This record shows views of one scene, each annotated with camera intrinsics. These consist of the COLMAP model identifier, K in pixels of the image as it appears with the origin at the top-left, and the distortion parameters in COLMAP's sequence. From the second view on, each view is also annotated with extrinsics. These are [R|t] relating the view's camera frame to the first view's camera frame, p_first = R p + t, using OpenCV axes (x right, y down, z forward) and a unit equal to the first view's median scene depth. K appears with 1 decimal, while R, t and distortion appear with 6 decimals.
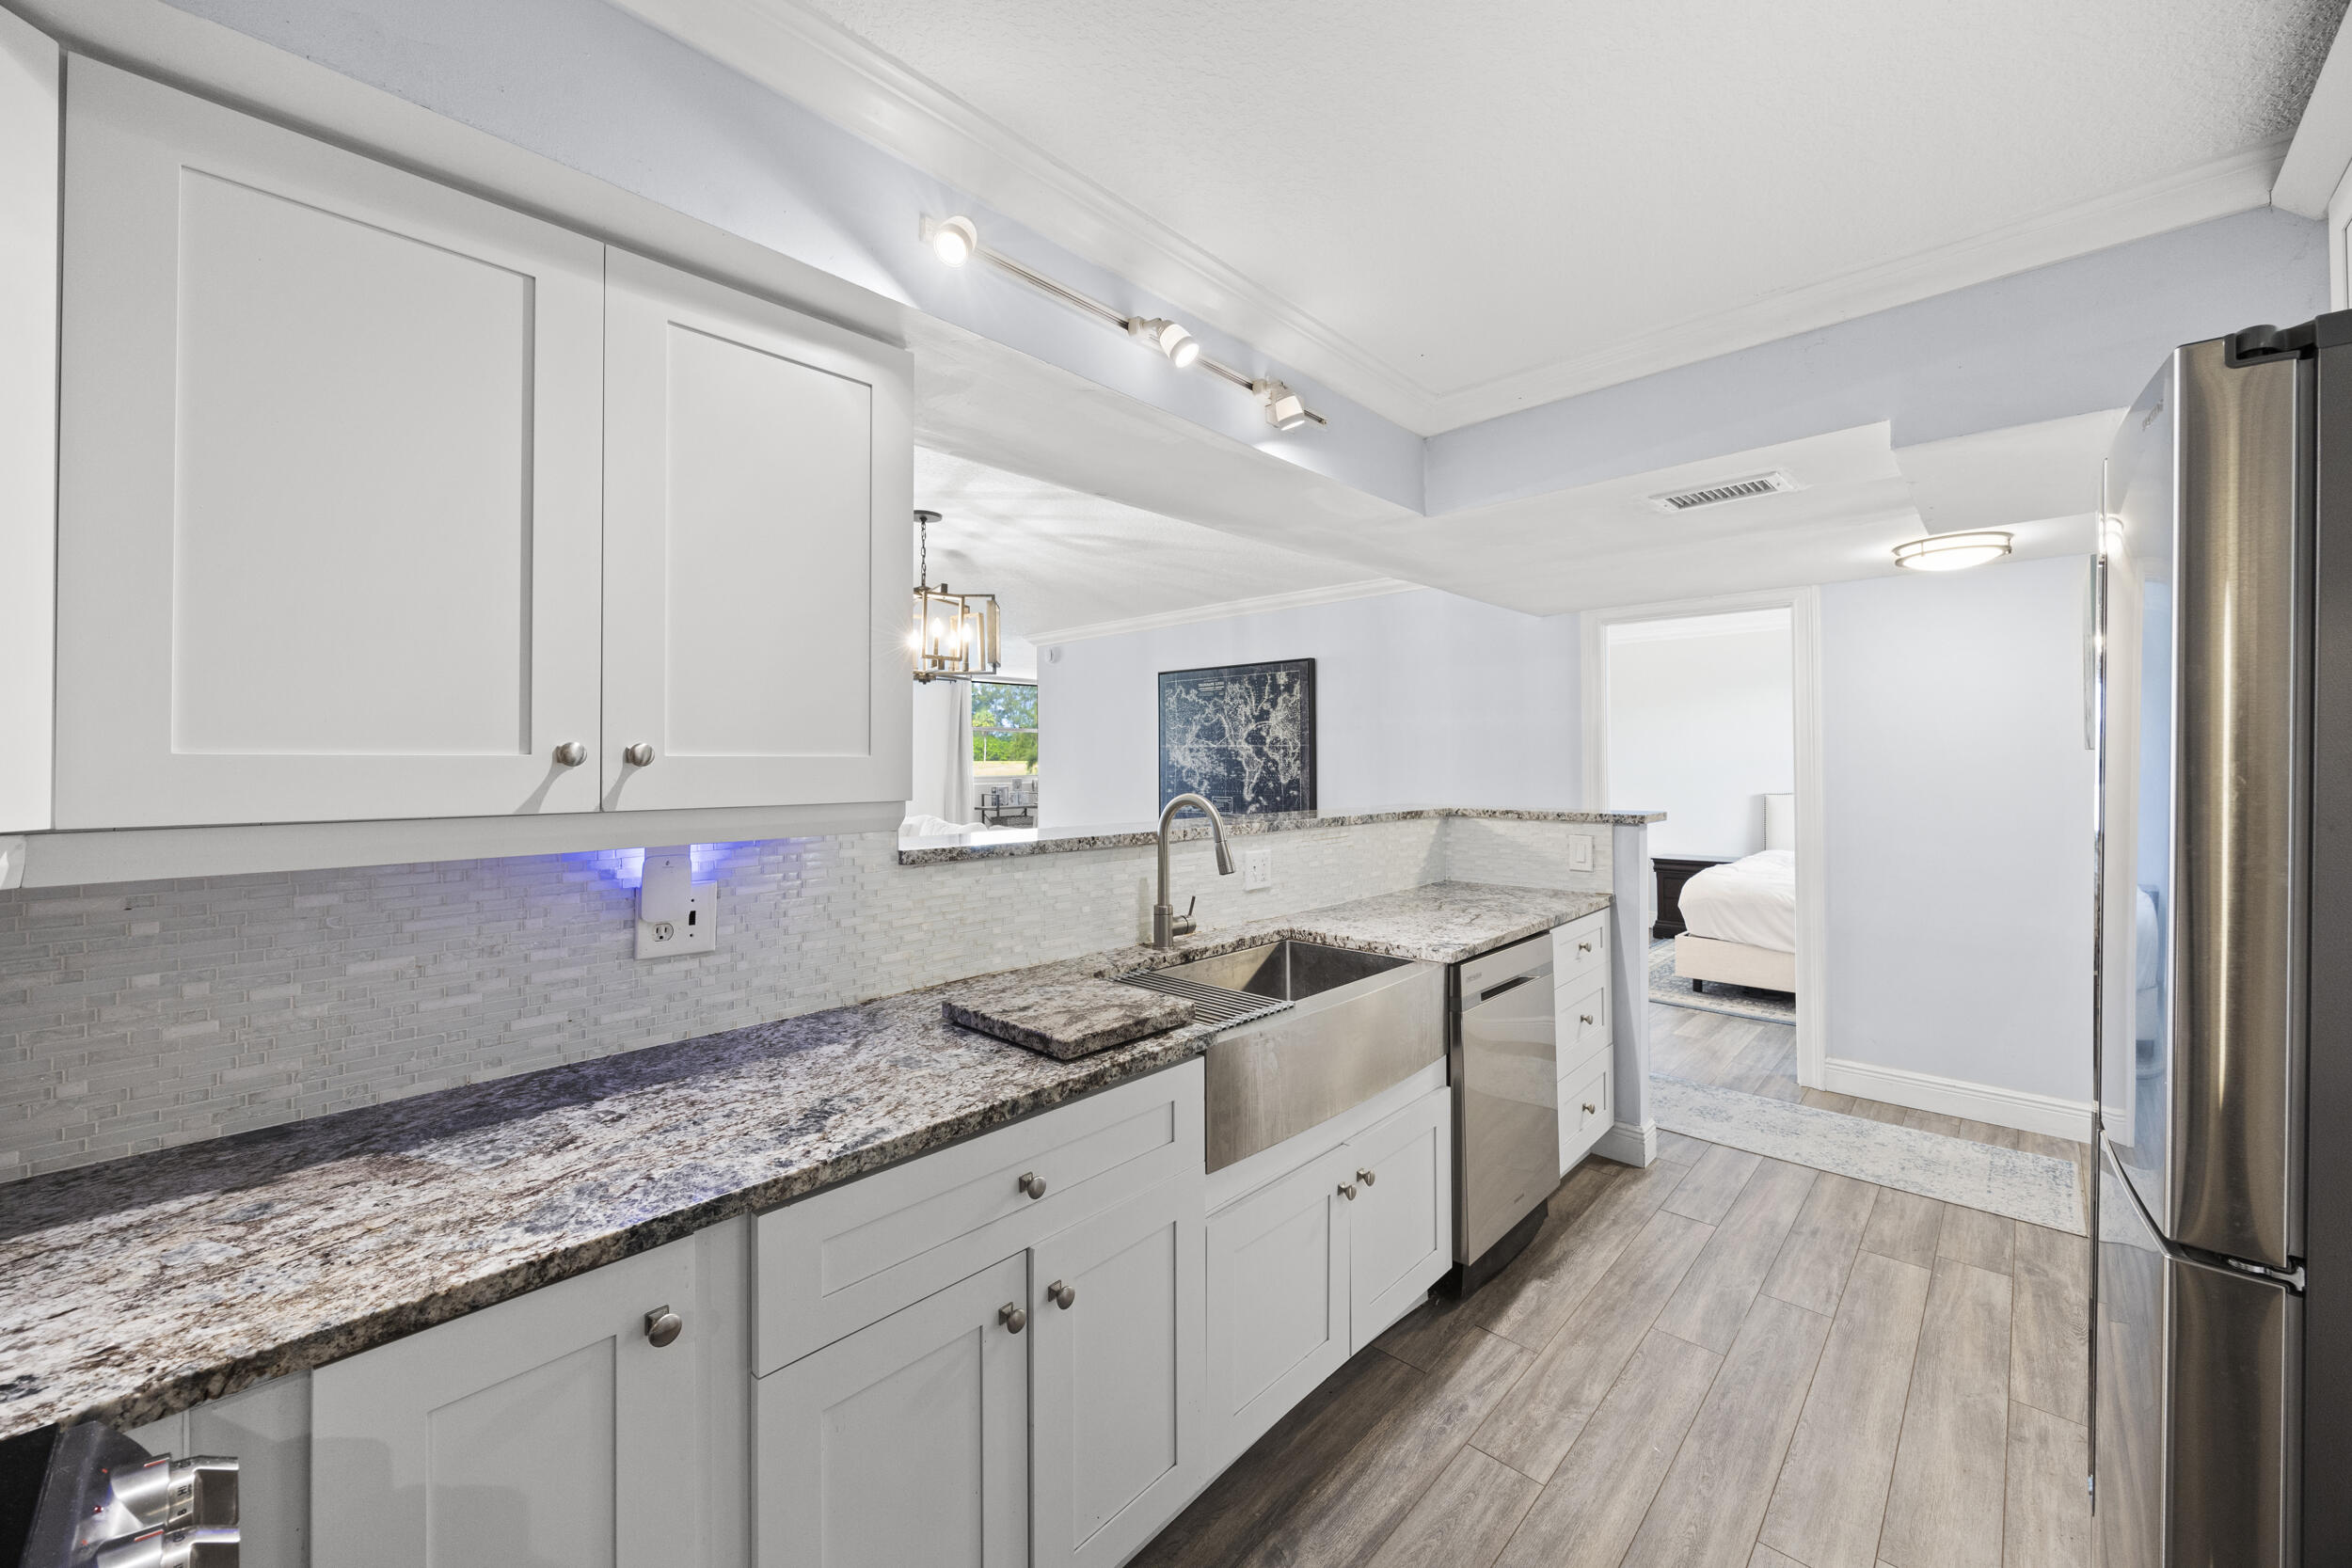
lens RADIAL K [[898.4, 0, 1193.2], [0, 898.4, 750.9], [0, 0, 1]] dist [-0.004754, 0.000782]
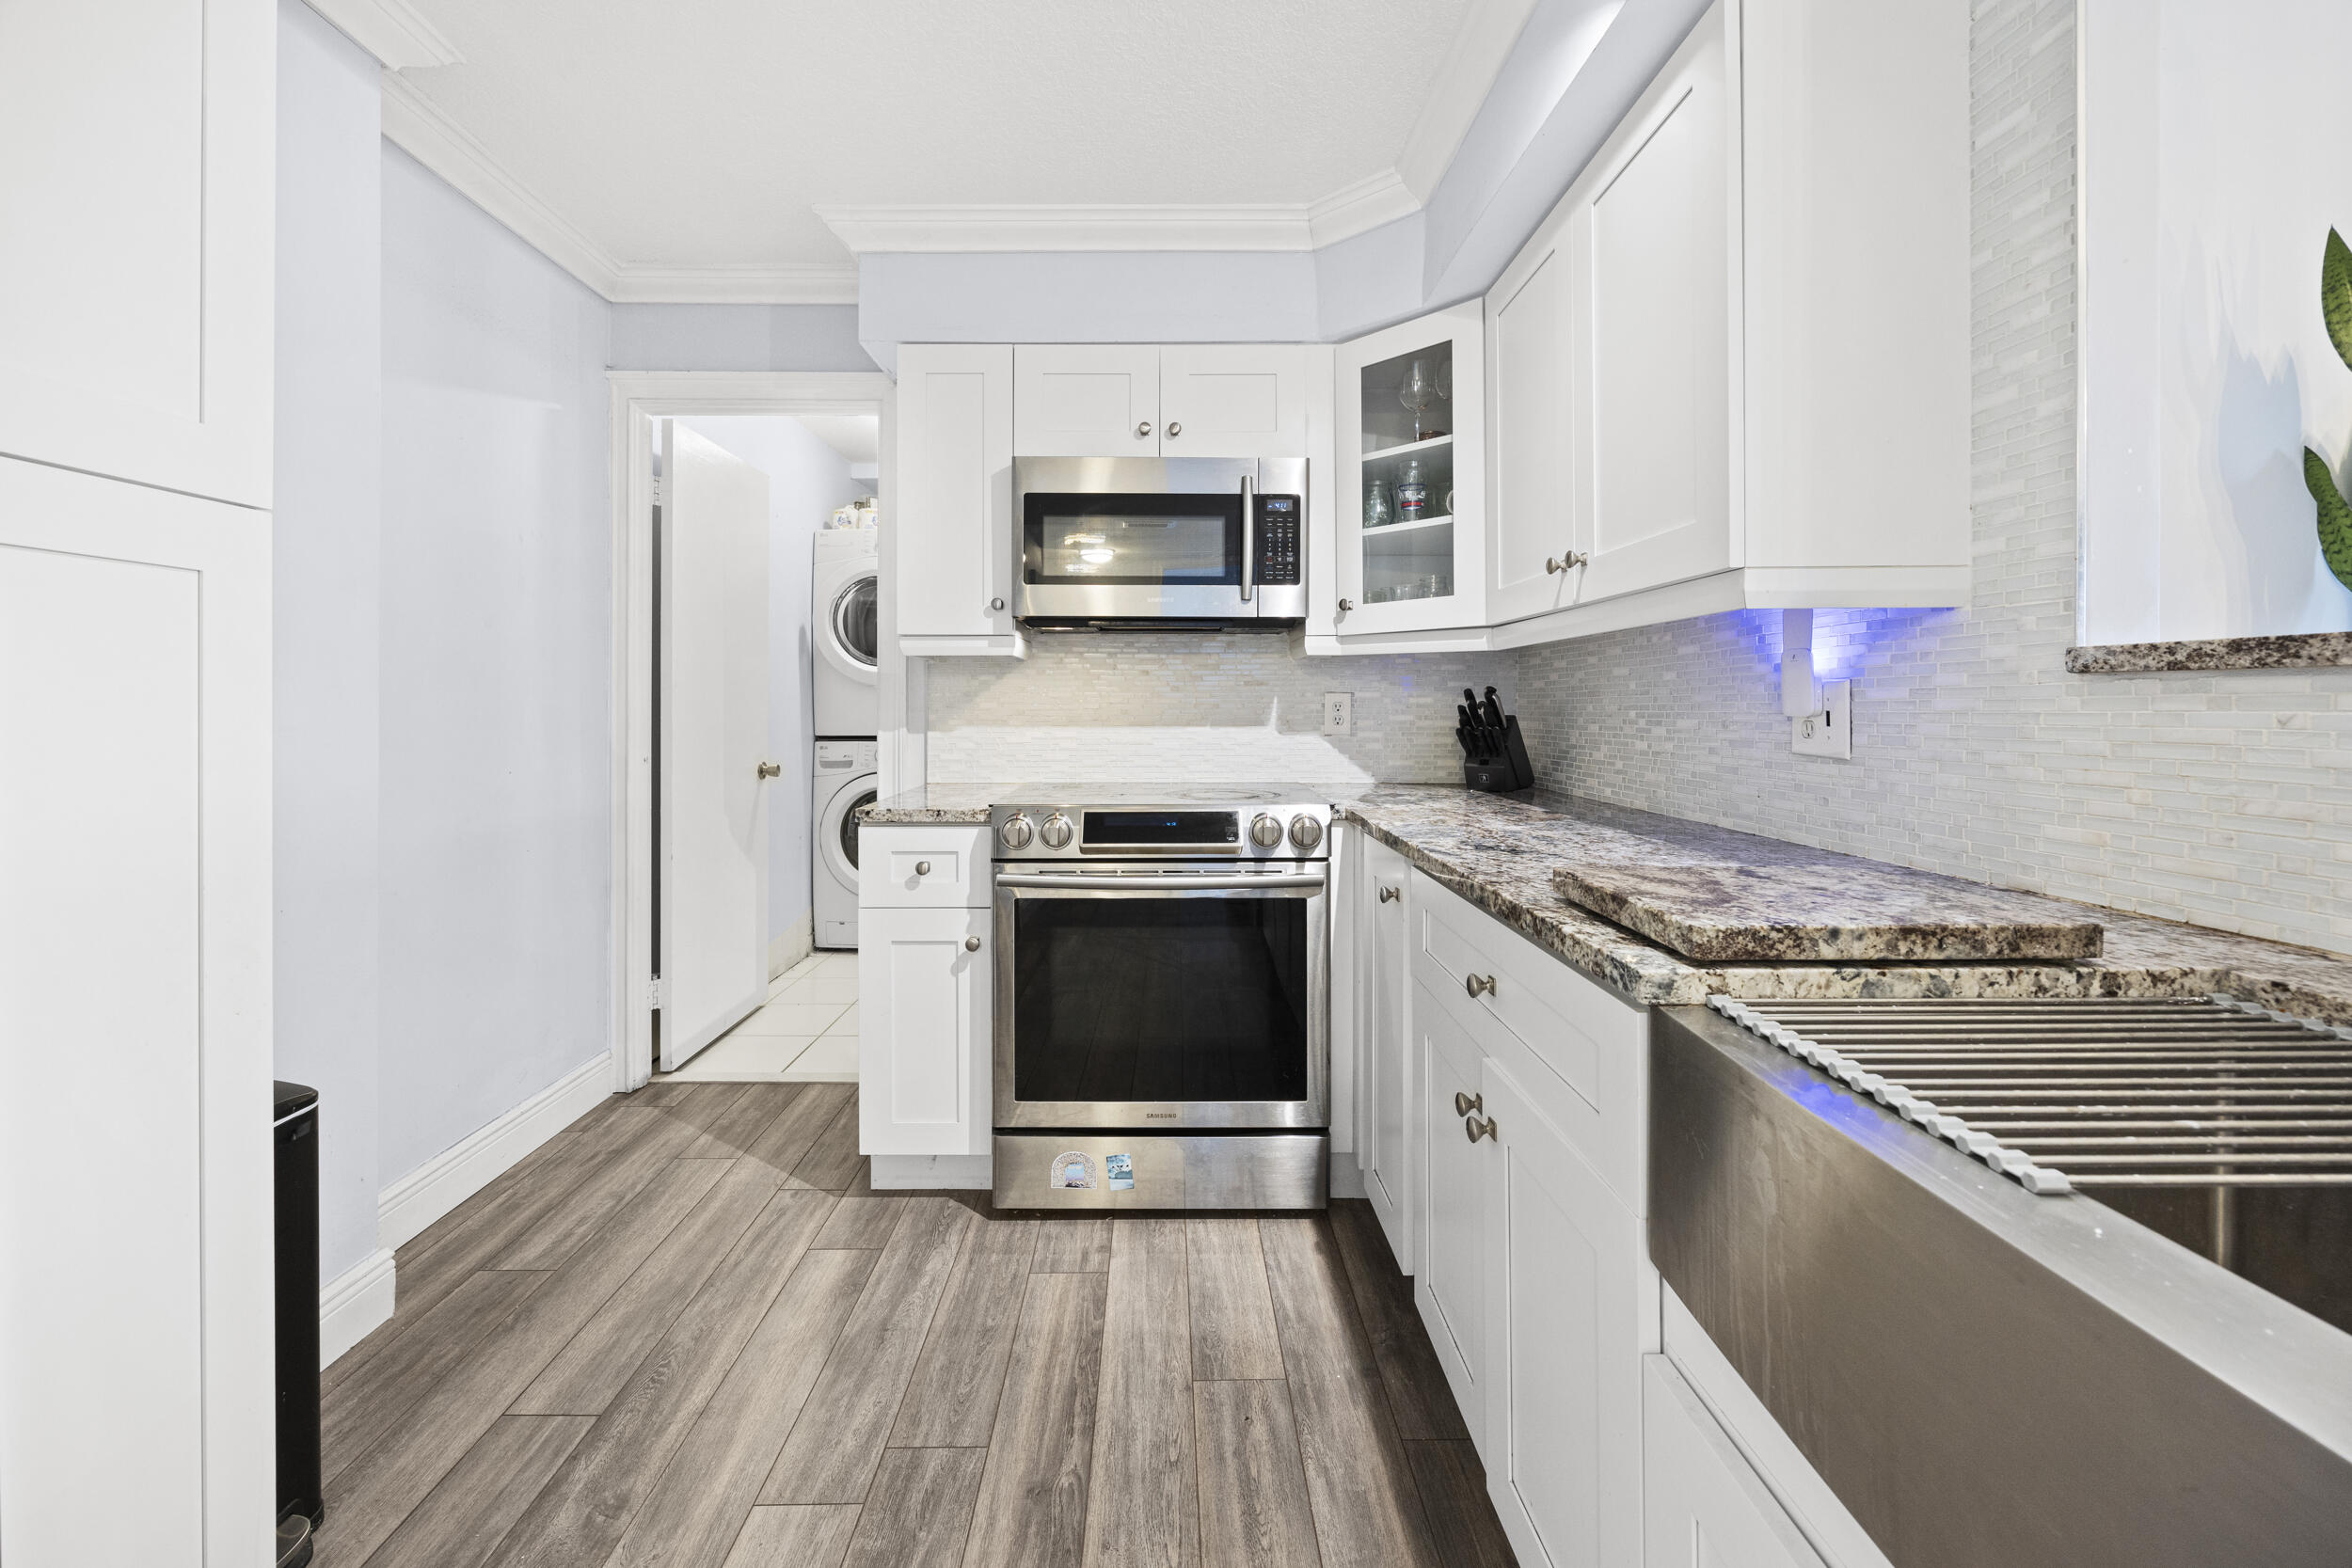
lens RADIAL K [[937.7, 0, 1156.2], [0, 937.7, 706.7], [0, 0, 1]] dist [-0.003235, 0.000105]
pose [[-0.731542, 0.005716, -0.681772, 0.154209], [0.011055, 0.999933, -0.003478, 0.046344], [0.681706, -0.010081, -0.731557, 0.333754]]
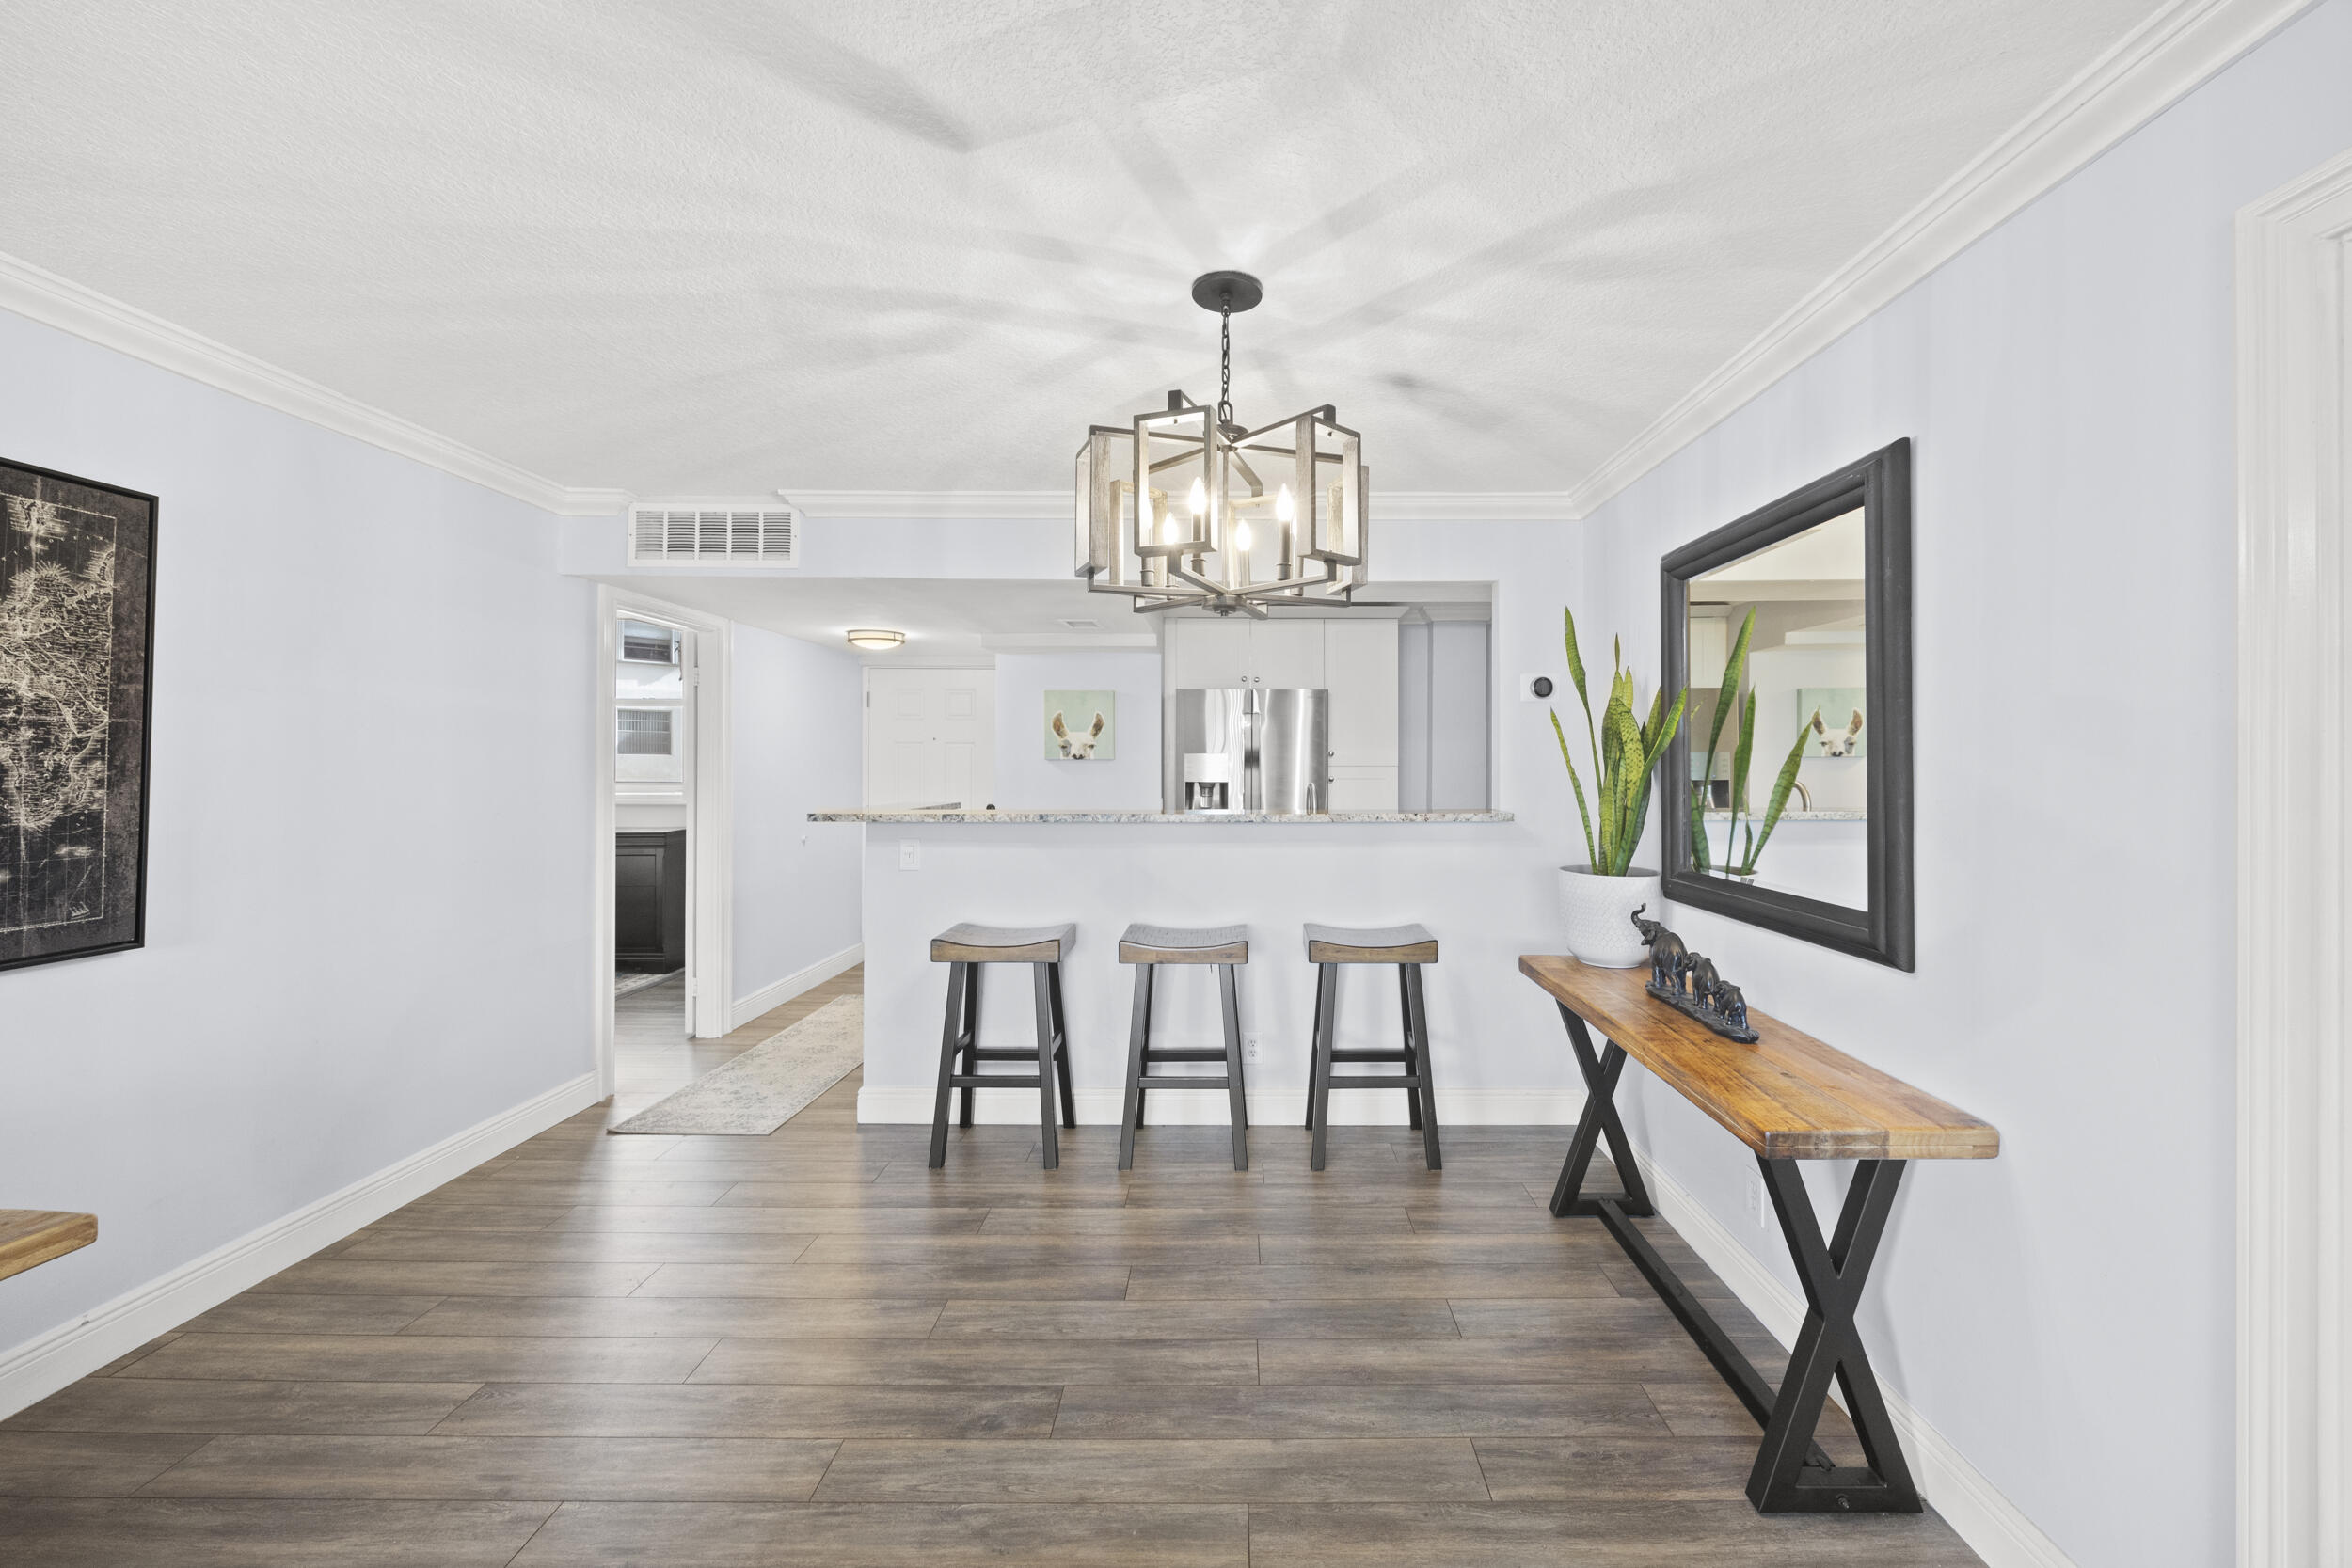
lens RADIAL K [[898.4, 0, 1239.7], [0, 898.4, 761.6], [0, 0, 1]] dist [-0.004754, 0.000782]
pose [[-0.678554, -0.000772, 0.734550, -0.451952], [-0.011321, 0.999892, -0.009407, 0.008895], [-0.734463, -0.014700, -0.678489, 0.885562]]
